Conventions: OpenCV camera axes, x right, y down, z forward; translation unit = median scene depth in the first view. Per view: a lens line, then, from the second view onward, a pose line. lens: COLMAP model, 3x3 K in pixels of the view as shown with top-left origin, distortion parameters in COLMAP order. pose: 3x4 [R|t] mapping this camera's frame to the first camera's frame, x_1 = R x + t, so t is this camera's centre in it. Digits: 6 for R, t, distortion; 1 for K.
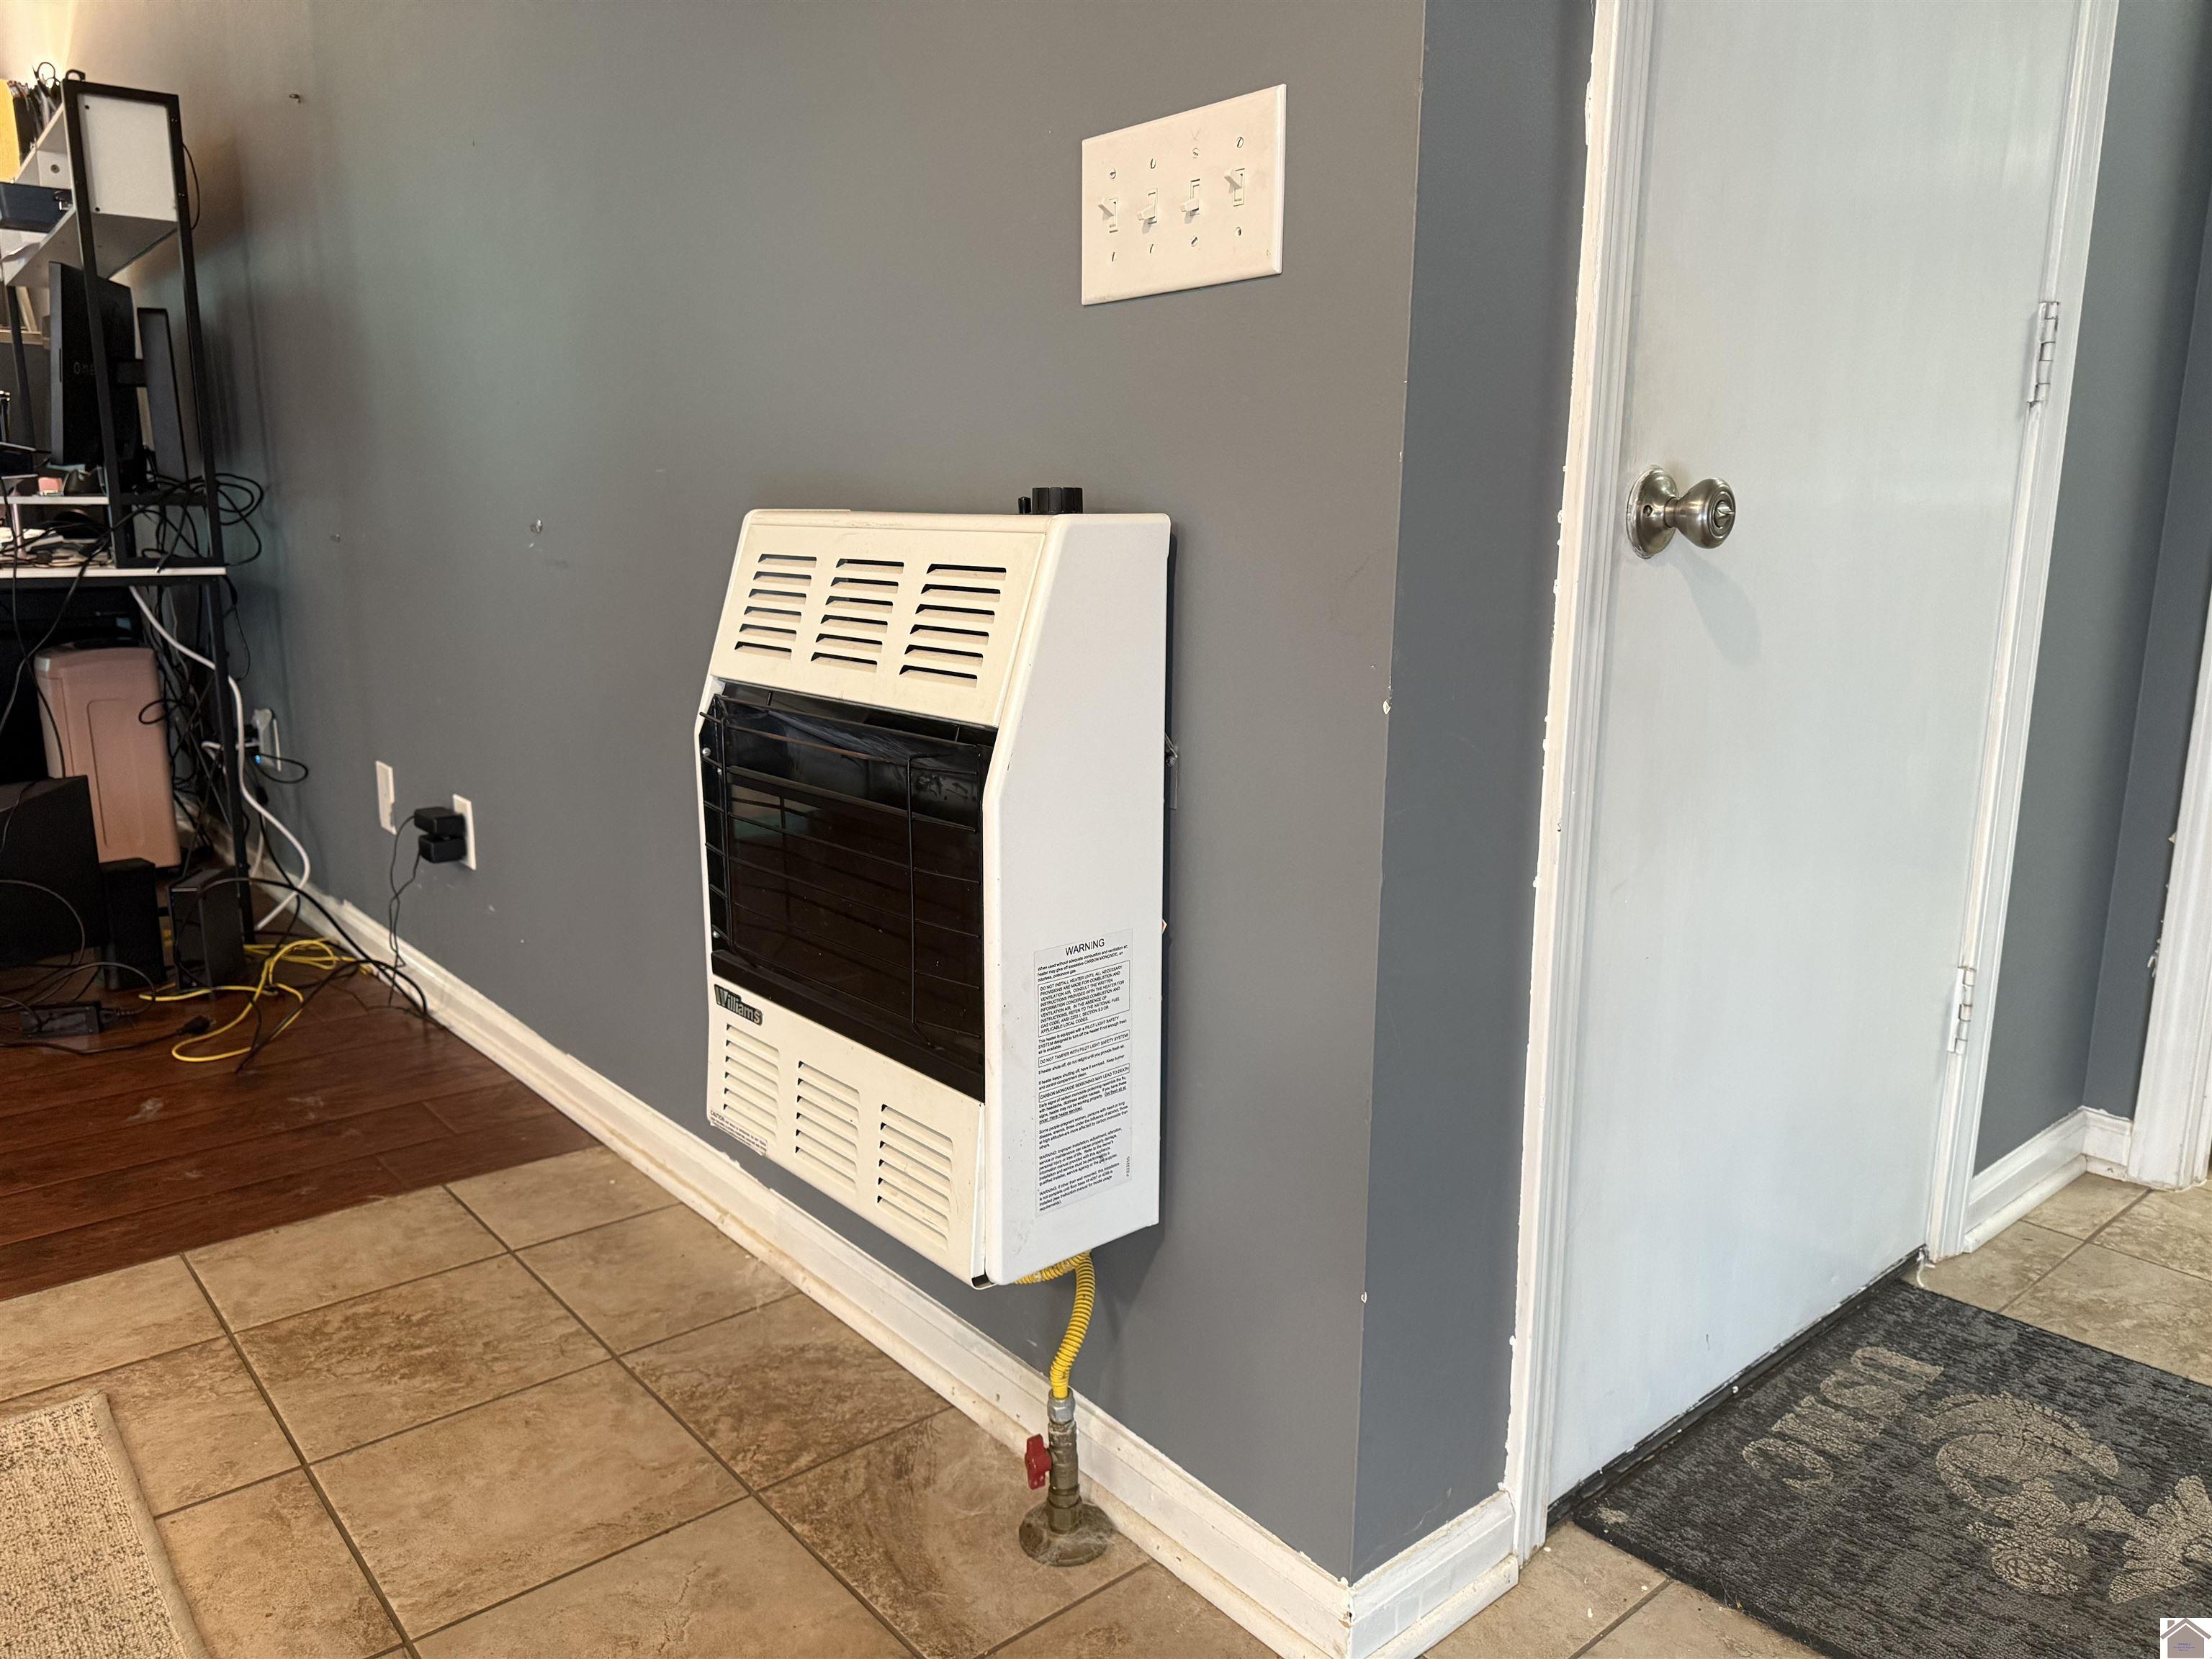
lens RADIAL K [[1583.0, 0, 1106.0], [0, 1583.0, 829.5], [0, 0, 1]] dist [0.000602, -0.000732]
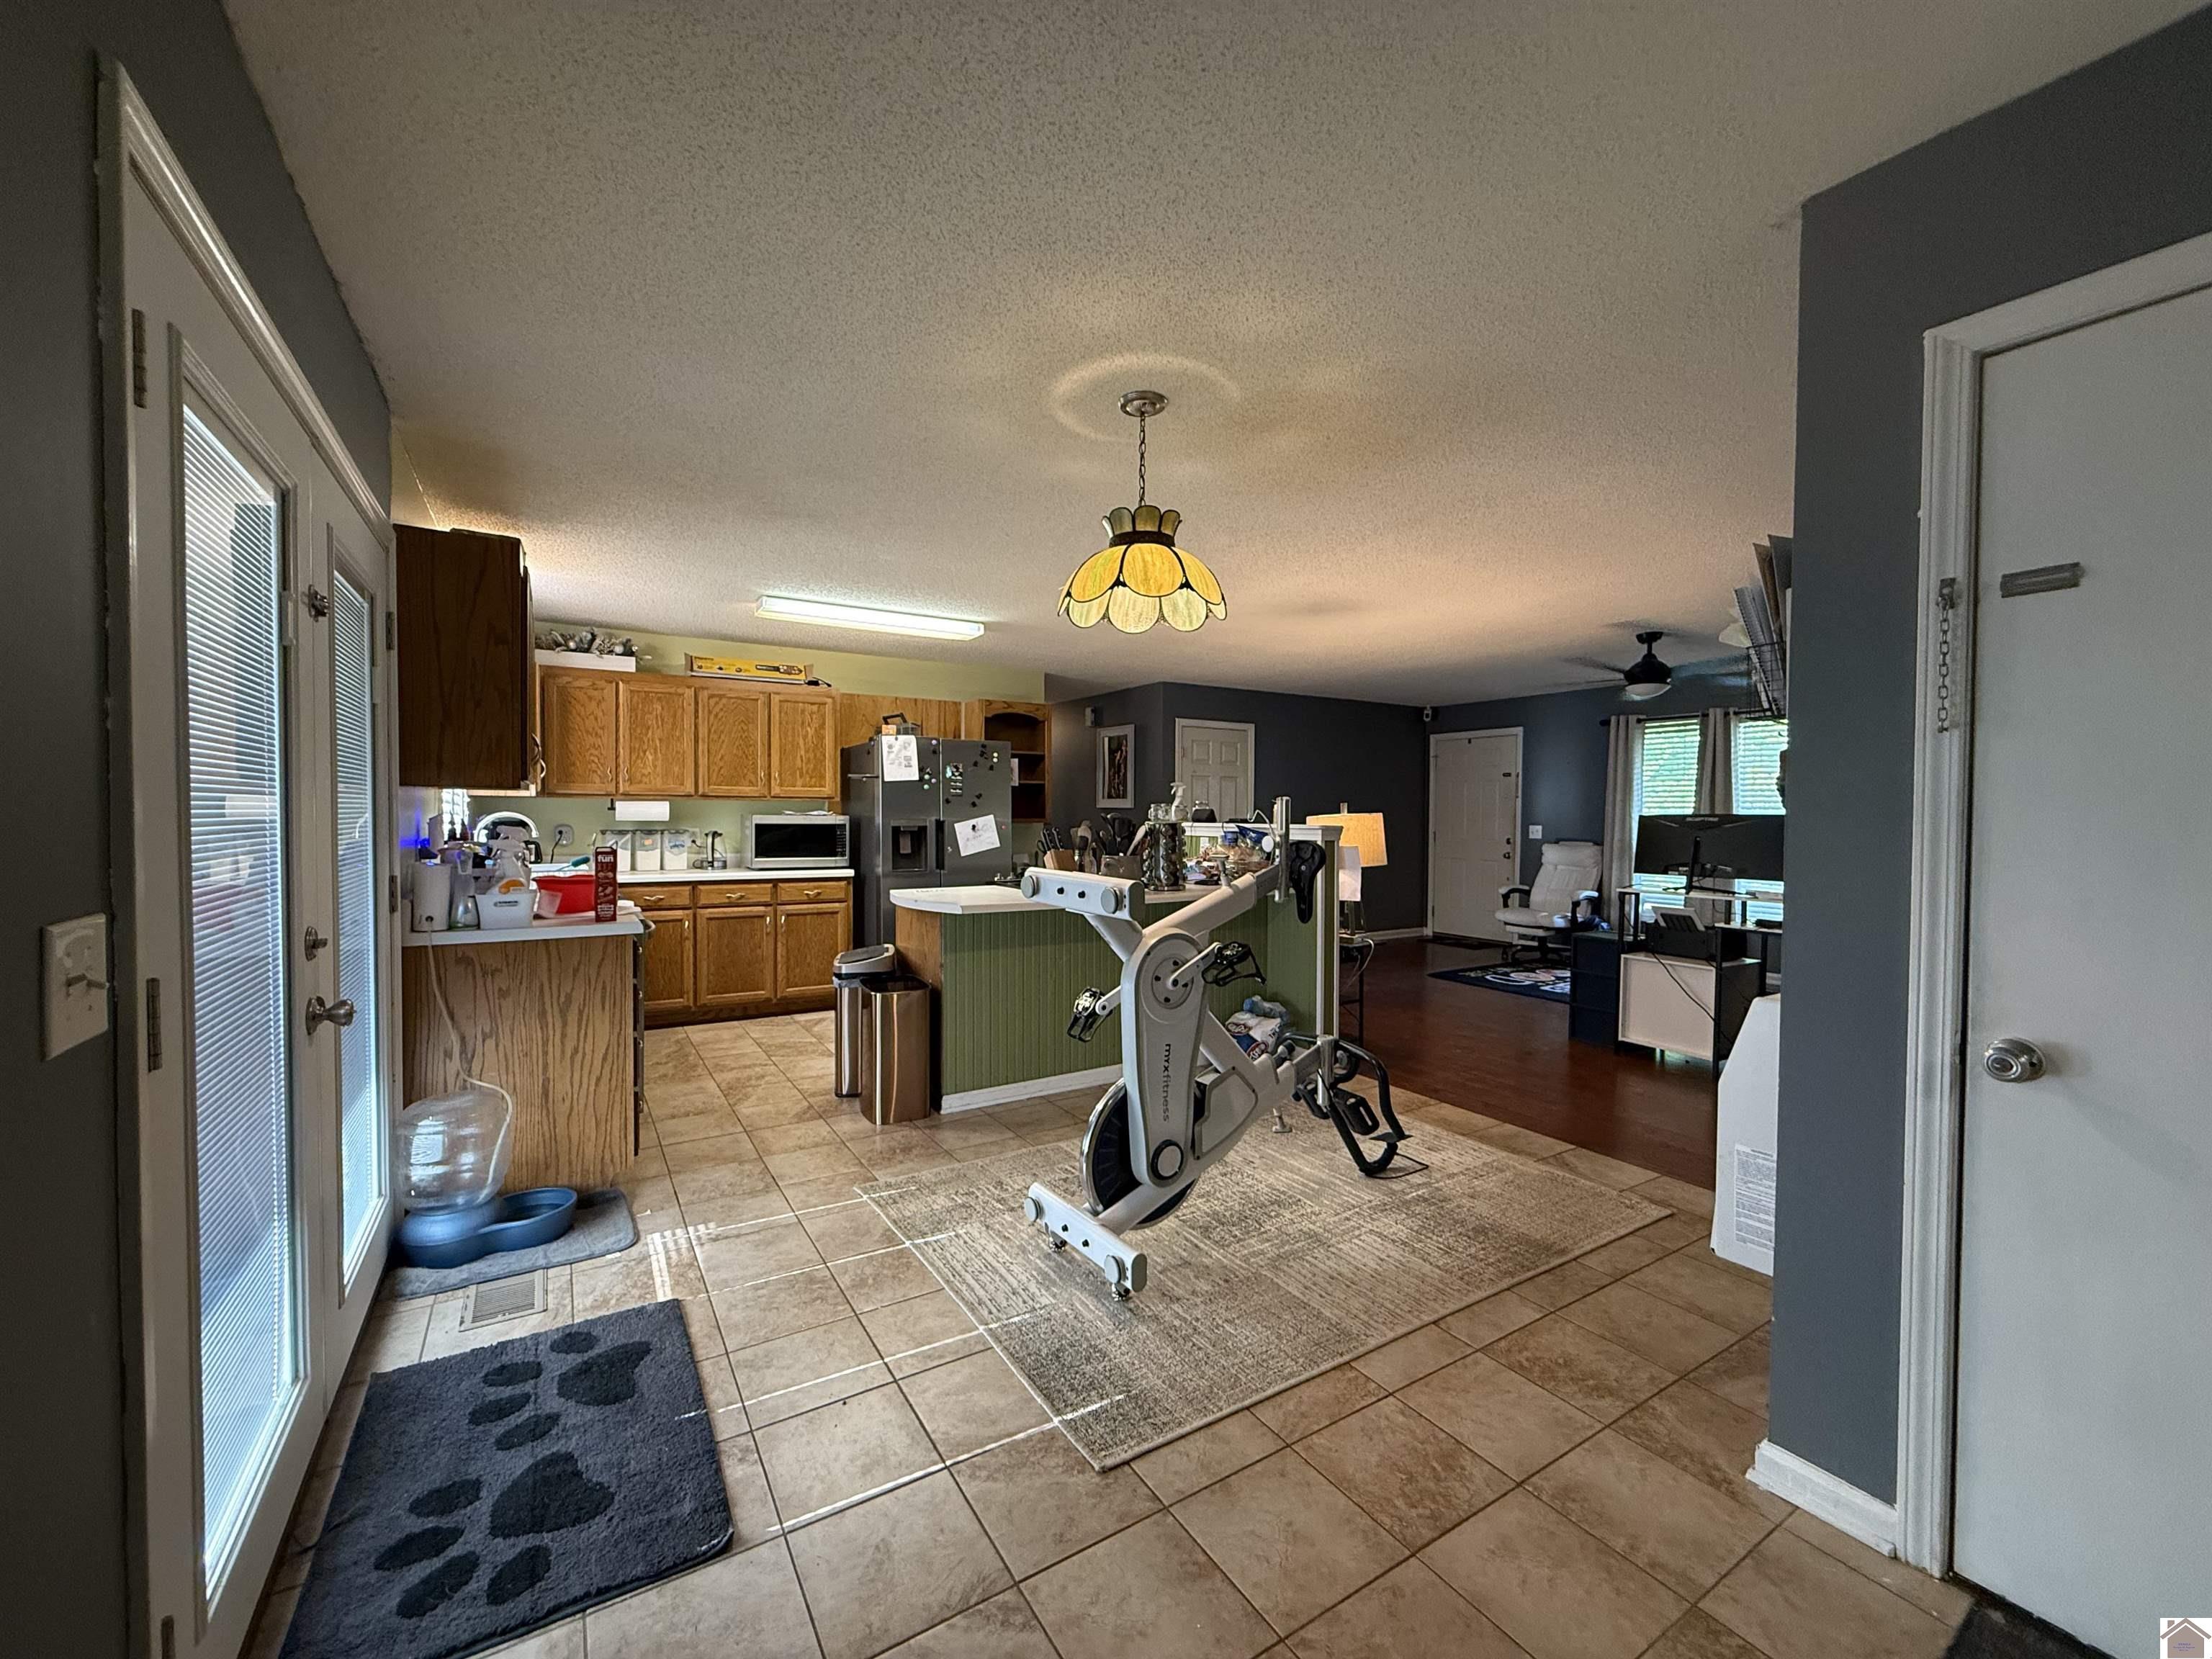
lens RADIAL K [[883.2, 0, 1102.9], [0, 883.2, 834.3], [0, 0, 1]] dist [0.000522, -0.000139]
pose [[-0.154090, 0.016029, -0.987927, 0.781370], [-0.208044, 0.976926, 0.048300, -0.141941], [0.965906, 0.212974, -0.147200, -0.005710]]
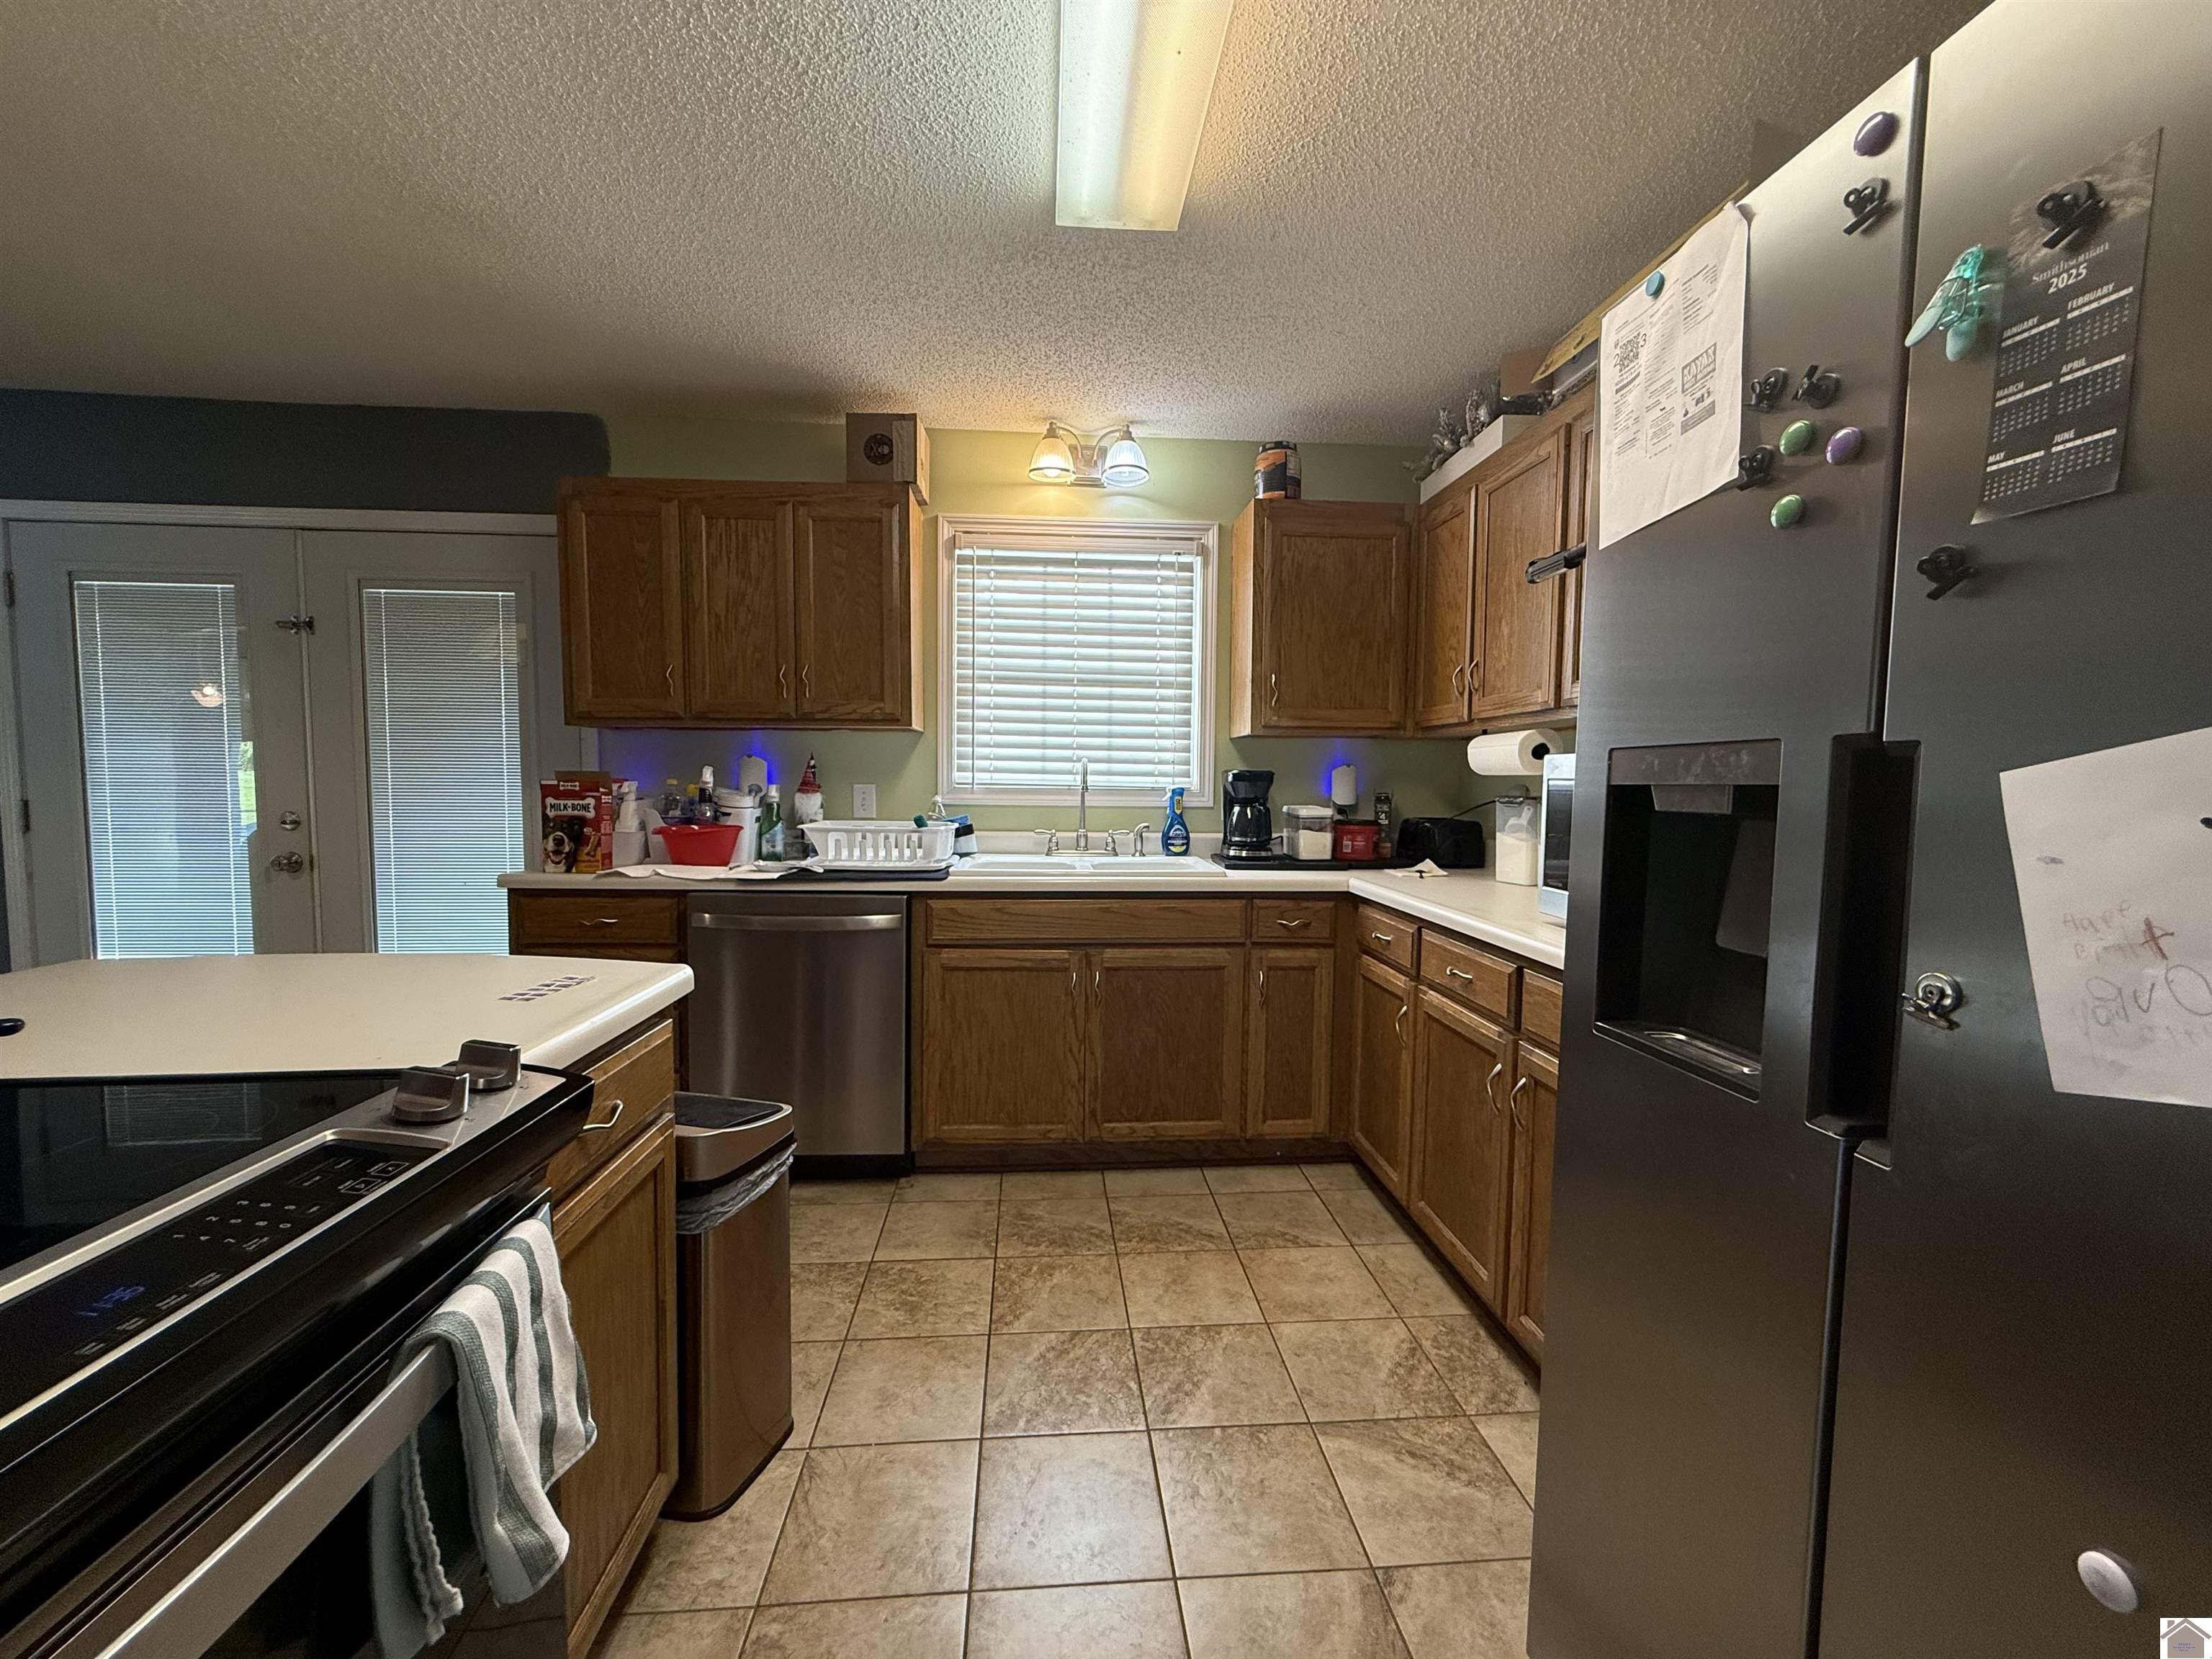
lens RADIAL K [[883.2, 0, 1102.9], [0, 883.2, 834.3], [0, 0, 1]] dist [0.000522, -0.000139]
pose [[-0.806523, -0.051486, 0.588956, -1.284835], [0.104032, 0.968297, 0.227110, -0.046102], [-0.581977, 0.244440, -0.775597, -0.364460]]
